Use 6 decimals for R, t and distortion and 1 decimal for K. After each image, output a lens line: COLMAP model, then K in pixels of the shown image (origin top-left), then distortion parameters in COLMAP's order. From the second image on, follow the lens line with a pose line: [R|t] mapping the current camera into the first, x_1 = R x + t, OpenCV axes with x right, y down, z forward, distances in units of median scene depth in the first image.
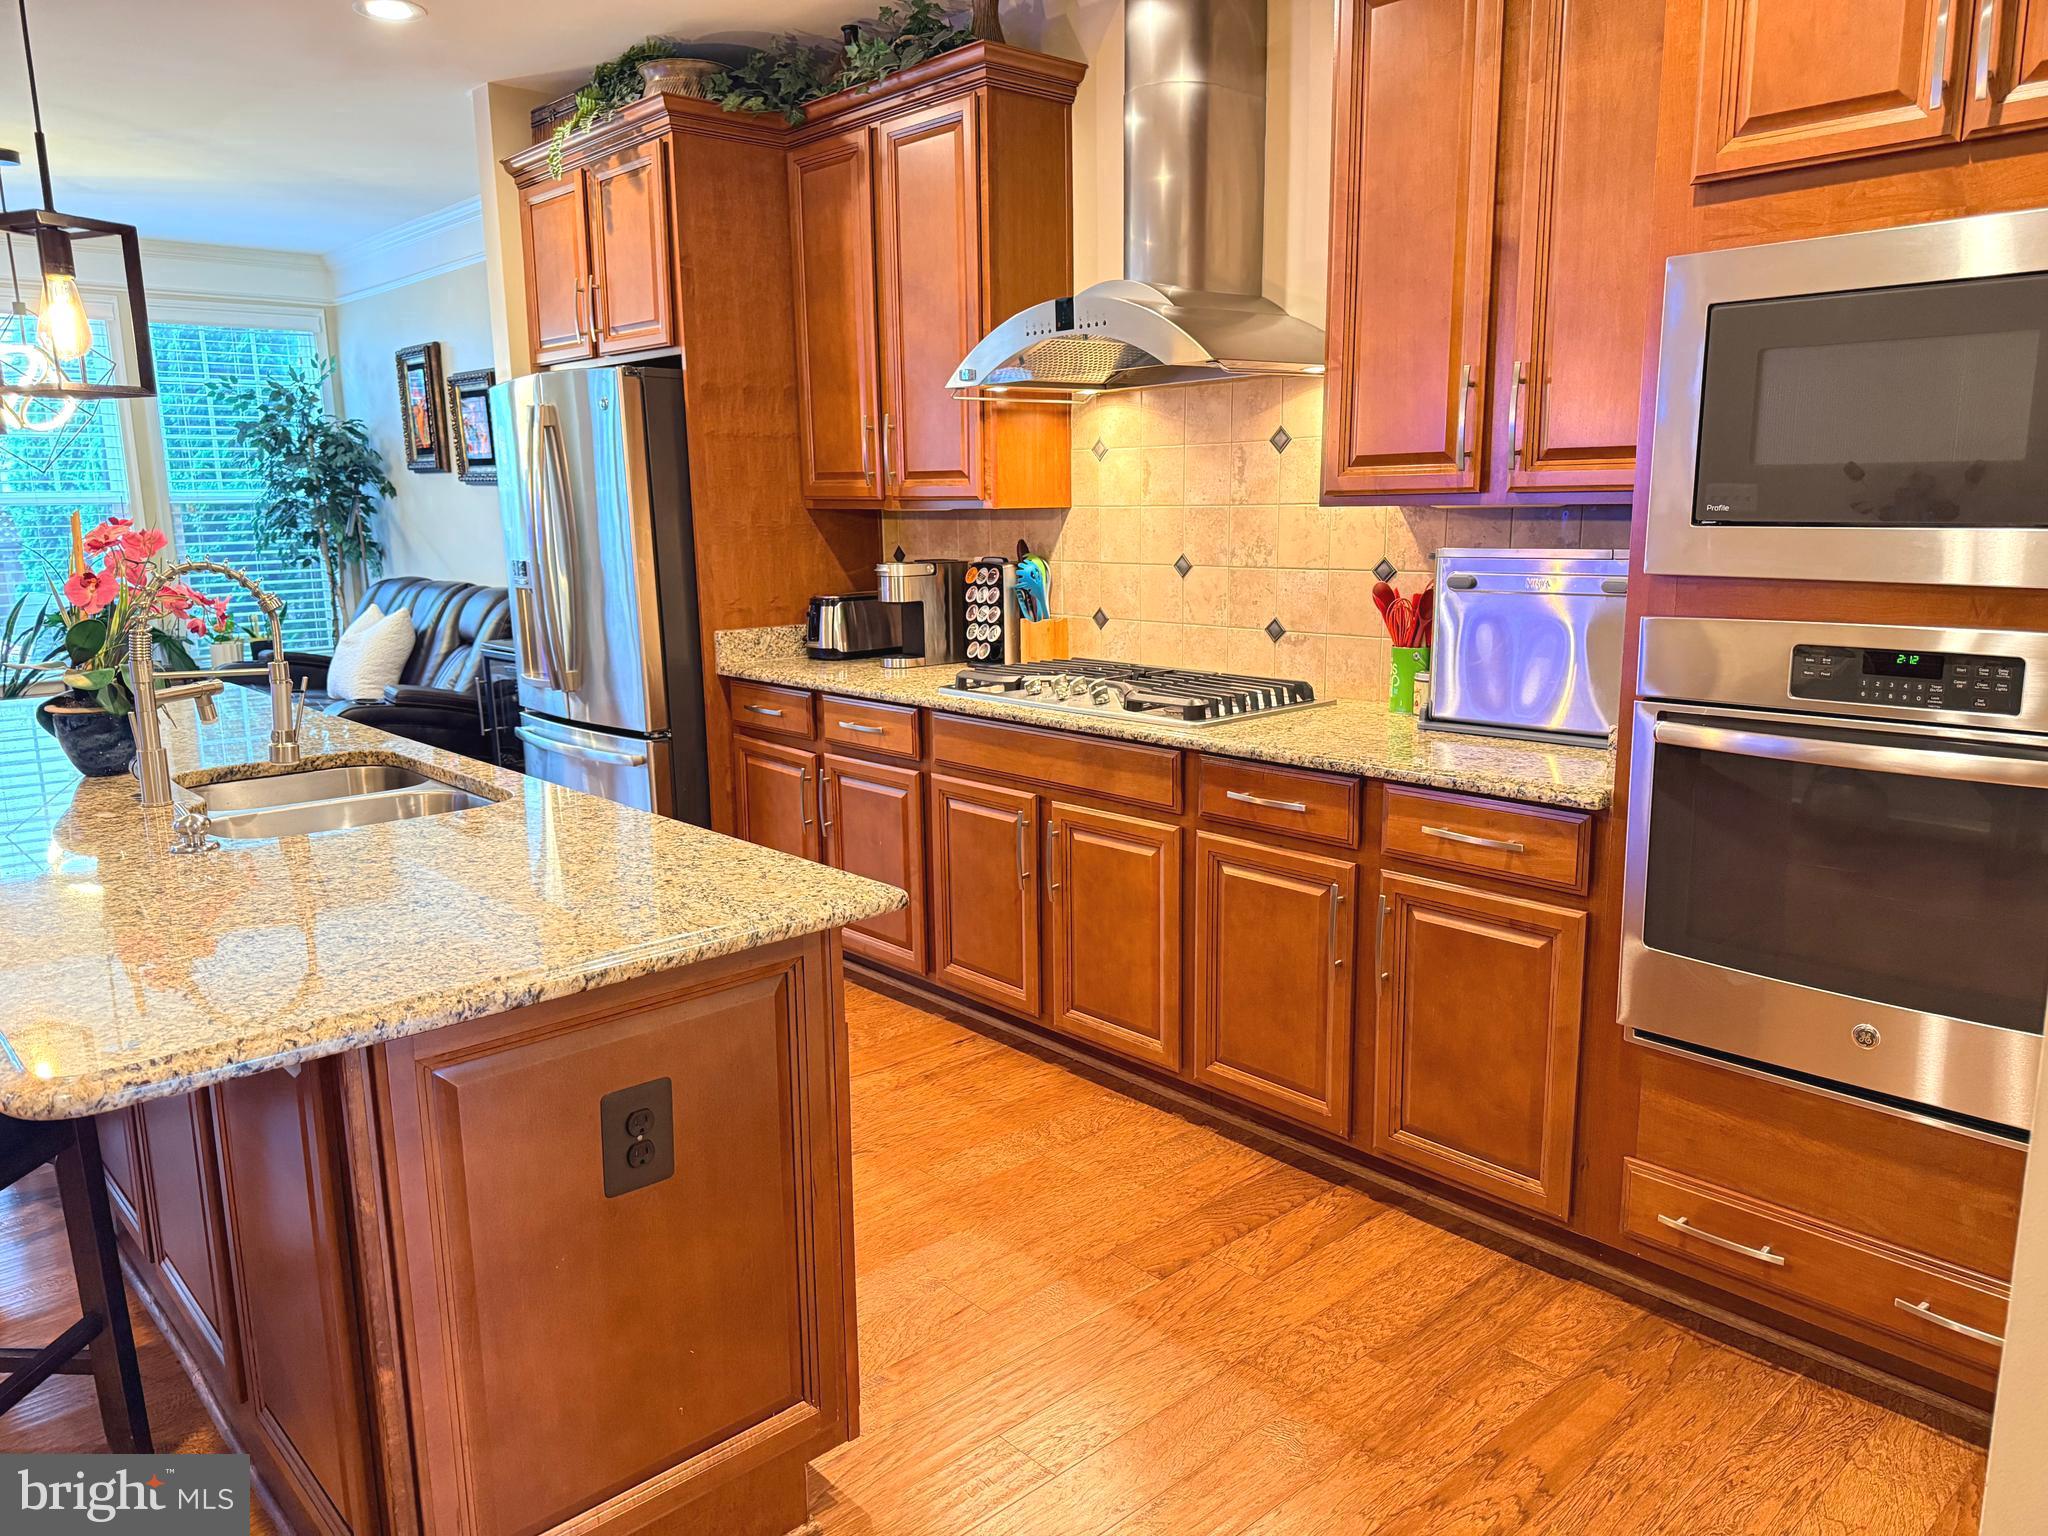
lens RADIAL K [[1439.3, 0, 1024.0], [0, 1439.3, 768.0], [0, 0, 1]] dist [0.122768, -0.193042]
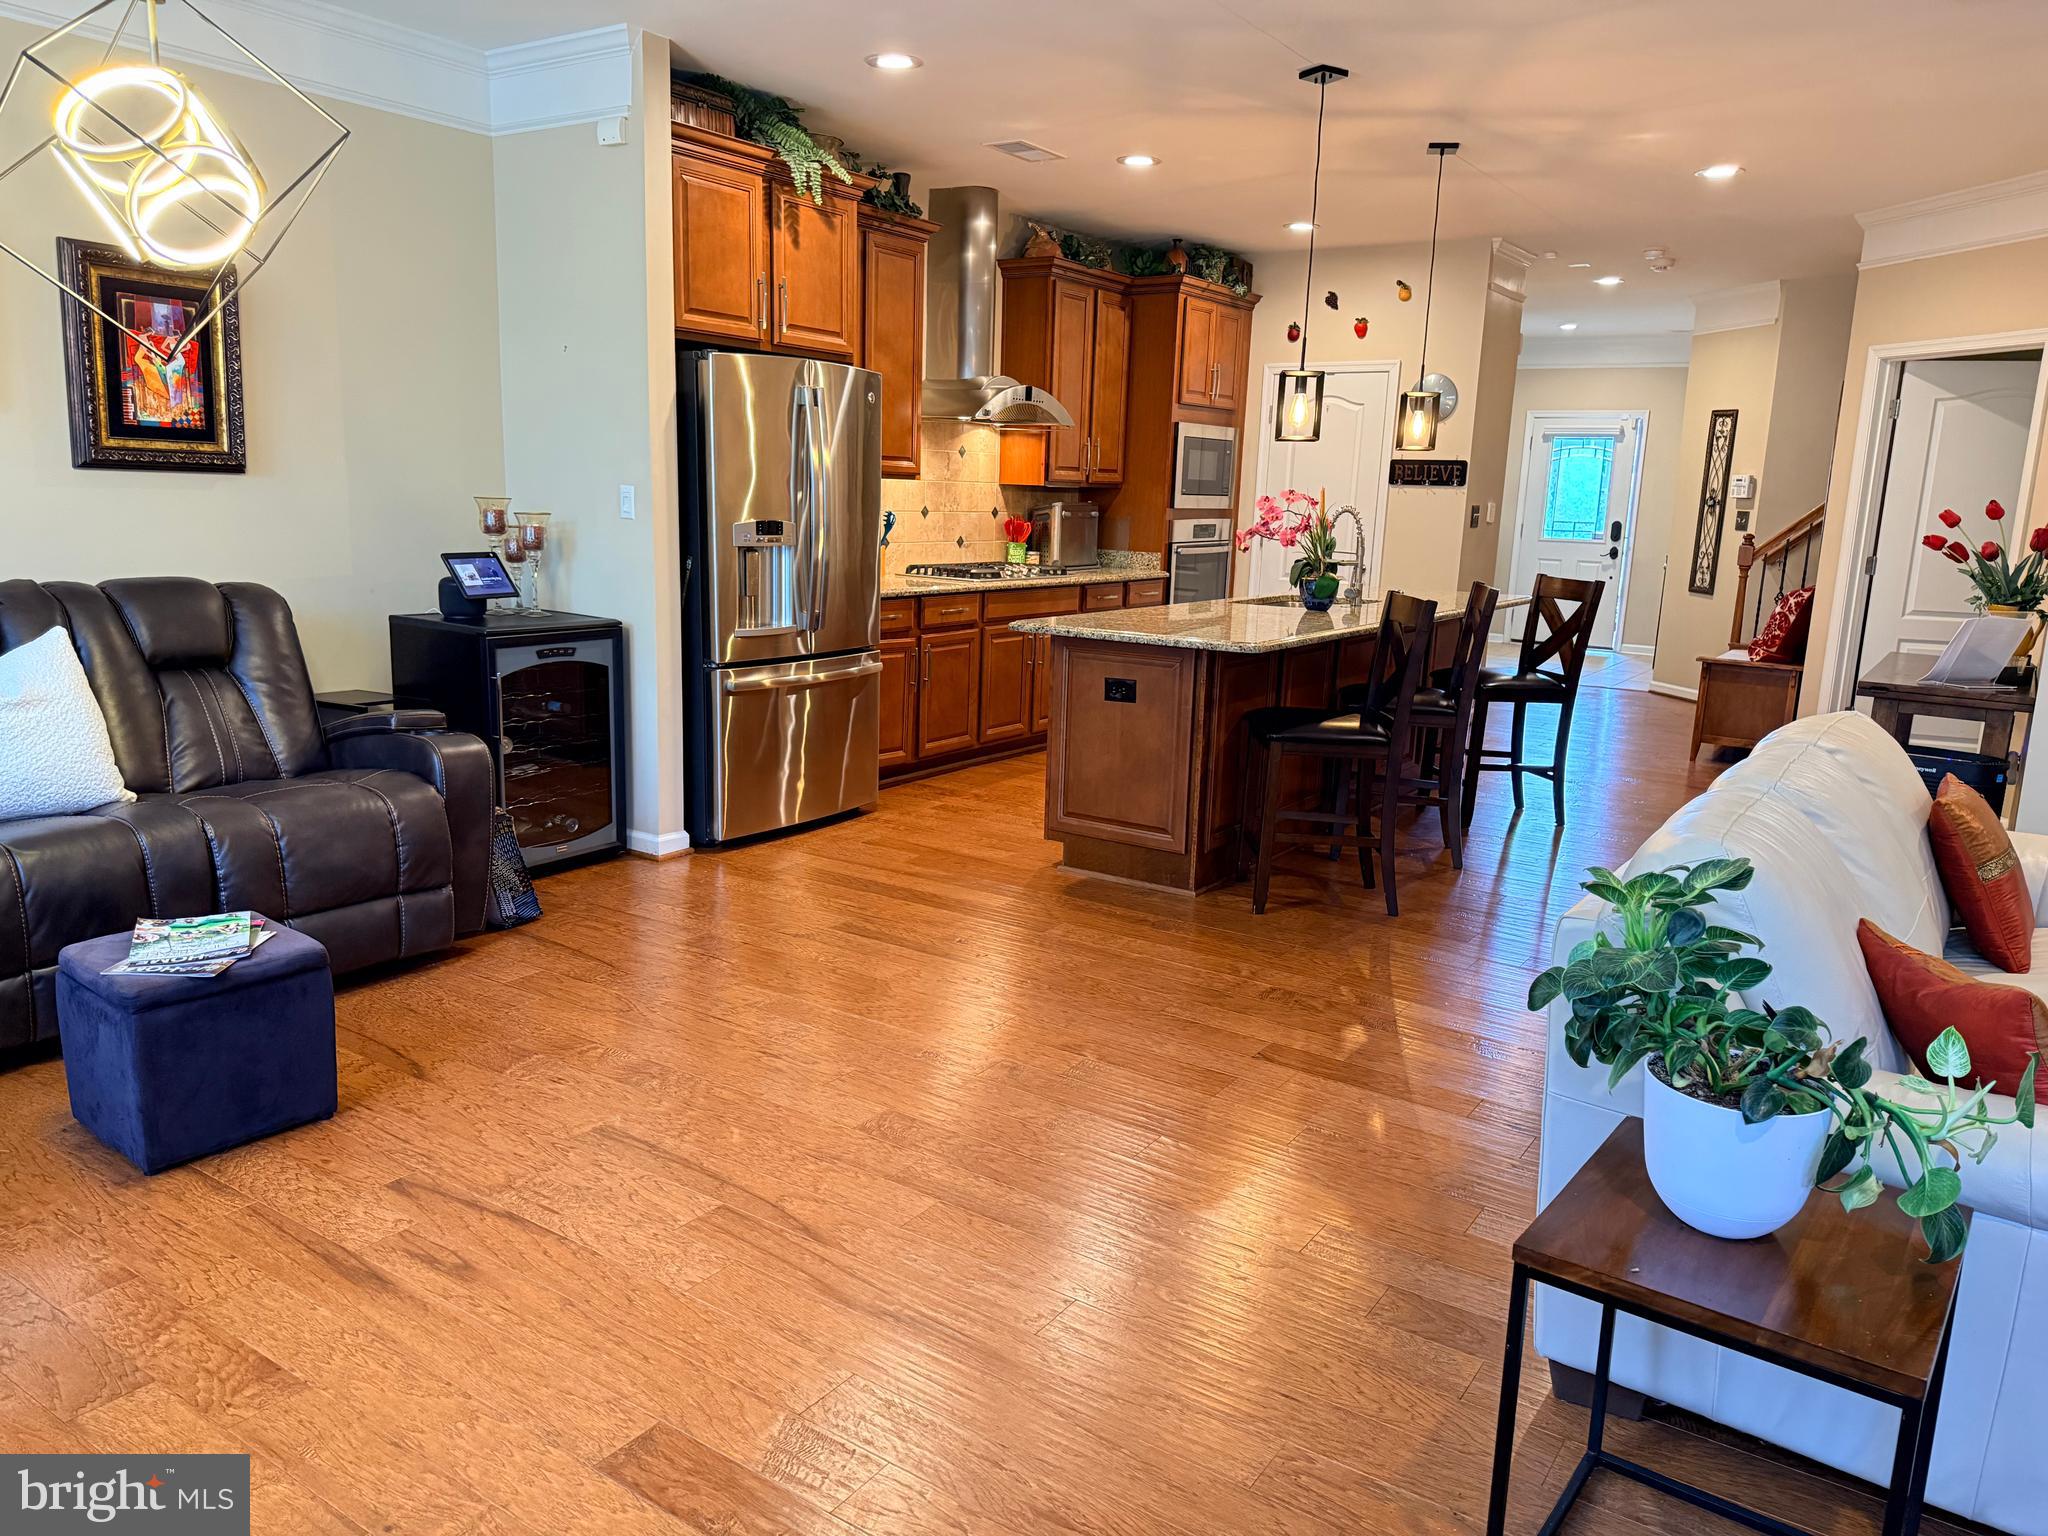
lens RADIAL K [[1436.0, 0, 1020.0], [0, 1436.0, 779.9], [0, 0, 1]] dist [0.101323, -0.142301]
pose [[-0.236706, -0.189097, 0.953002, -1.769027], [0.150192, 0.961965, 0.228179, -0.209334], [-0.959902, 0.197145, -0.199302, 1.293852]]
